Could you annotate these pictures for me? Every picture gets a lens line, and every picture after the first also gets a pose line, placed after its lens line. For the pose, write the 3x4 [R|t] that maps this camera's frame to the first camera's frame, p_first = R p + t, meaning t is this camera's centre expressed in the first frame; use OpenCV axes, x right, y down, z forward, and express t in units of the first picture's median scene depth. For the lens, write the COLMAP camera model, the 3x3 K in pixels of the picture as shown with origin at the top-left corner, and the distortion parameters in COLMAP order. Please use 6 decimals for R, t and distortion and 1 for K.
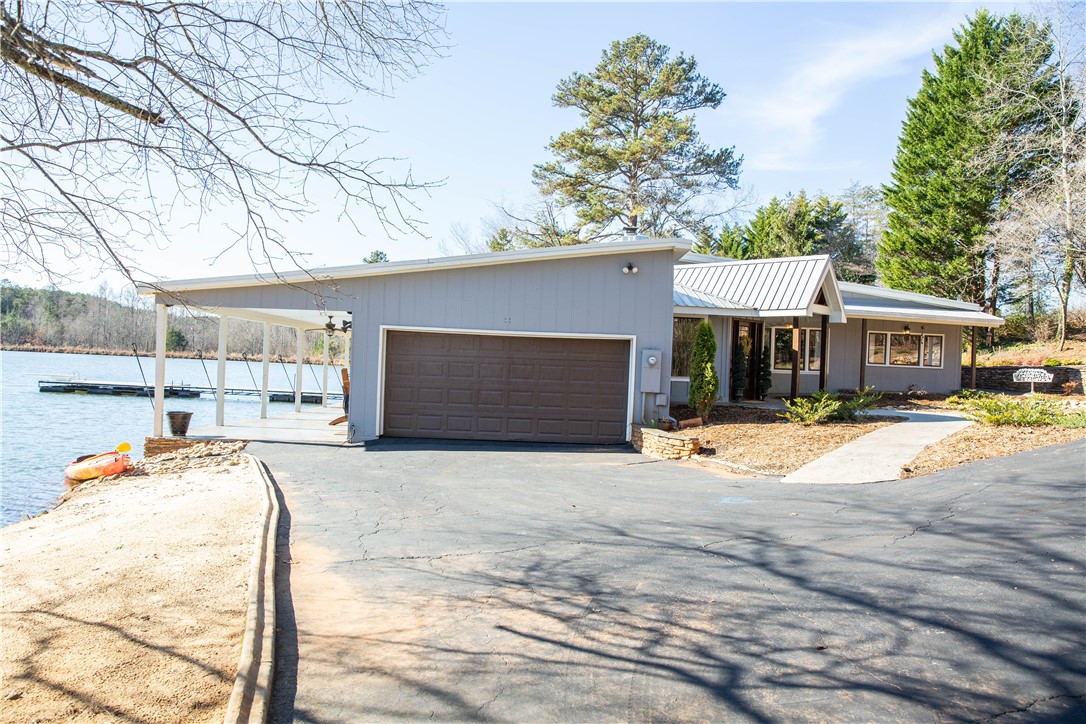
lens RADIAL K [[746.1, 0, 543.0], [0, 746.1, 362.0], [0, 0, 1]] dist [-0.112678, 0.094474]
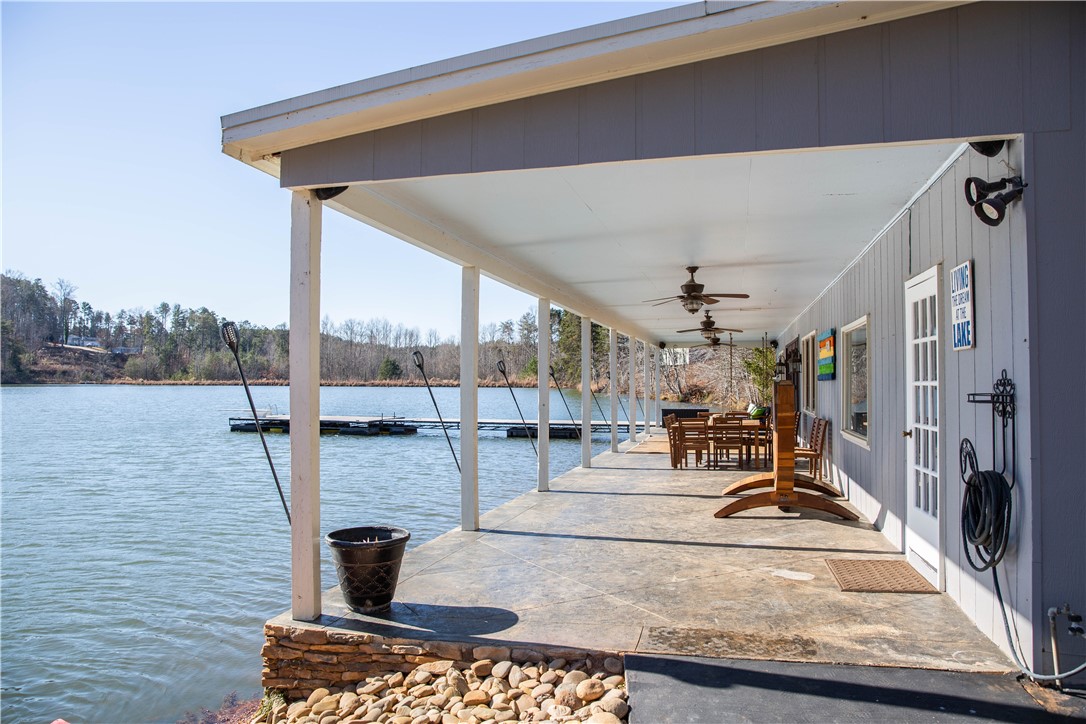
lens RADIAL K [[746.1, 0, 543.0], [0, 746.1, 362.0], [0, 0, 1]] dist [-0.112678, 0.094474]
pose [[0.963965, -0.047155, -0.261817, -0.127017], [0.040579, 0.998712, -0.030469, 0.002551], [0.262916, 0.018747, 0.964636, 0.266378]]
